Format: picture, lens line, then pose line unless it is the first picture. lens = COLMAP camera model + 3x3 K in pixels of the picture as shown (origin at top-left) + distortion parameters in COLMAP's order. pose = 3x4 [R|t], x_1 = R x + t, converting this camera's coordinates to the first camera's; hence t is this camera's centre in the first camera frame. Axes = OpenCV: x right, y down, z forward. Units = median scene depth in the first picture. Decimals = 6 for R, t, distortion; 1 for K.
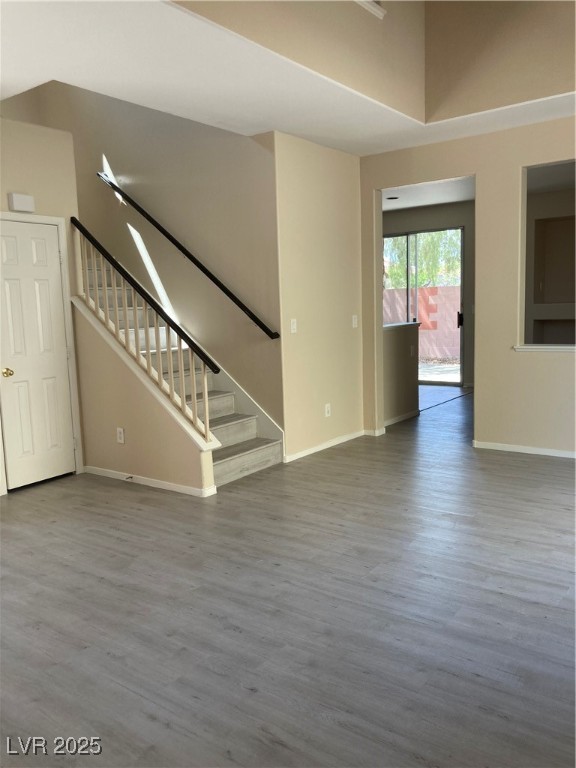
lens RADIAL K [[638.2, 0, 281.4], [0, 638.2, 386.2], [0, 0, 1]] dist [0.020509, -0.012665]
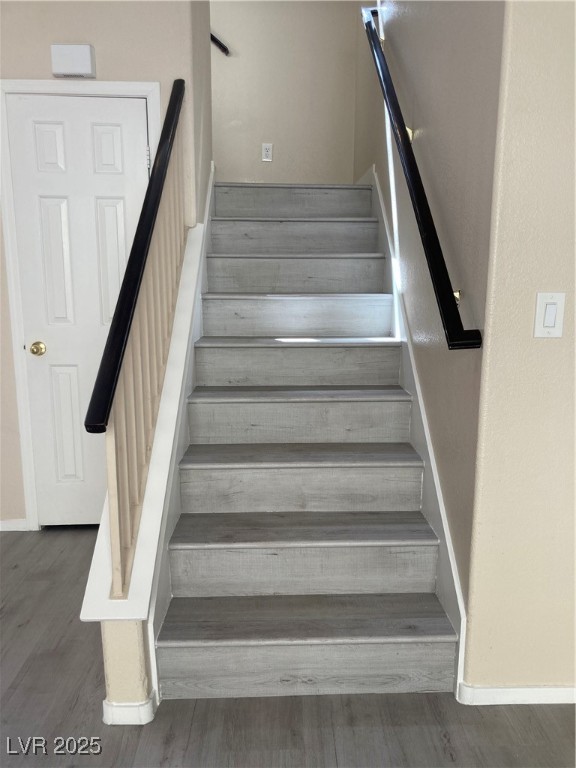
lens RADIAL K [[638.2, 0, 291.0], [0, 638.2, 389.3], [0, 0, 1]] dist [0.020509, -0.012665]
pose [[0.624301, 0.178562, -0.760503, 0.219598], [-0.125727, 0.983801, 0.127780, -0.097596], [0.771000, 0.015843, 0.636638, 0.822566]]
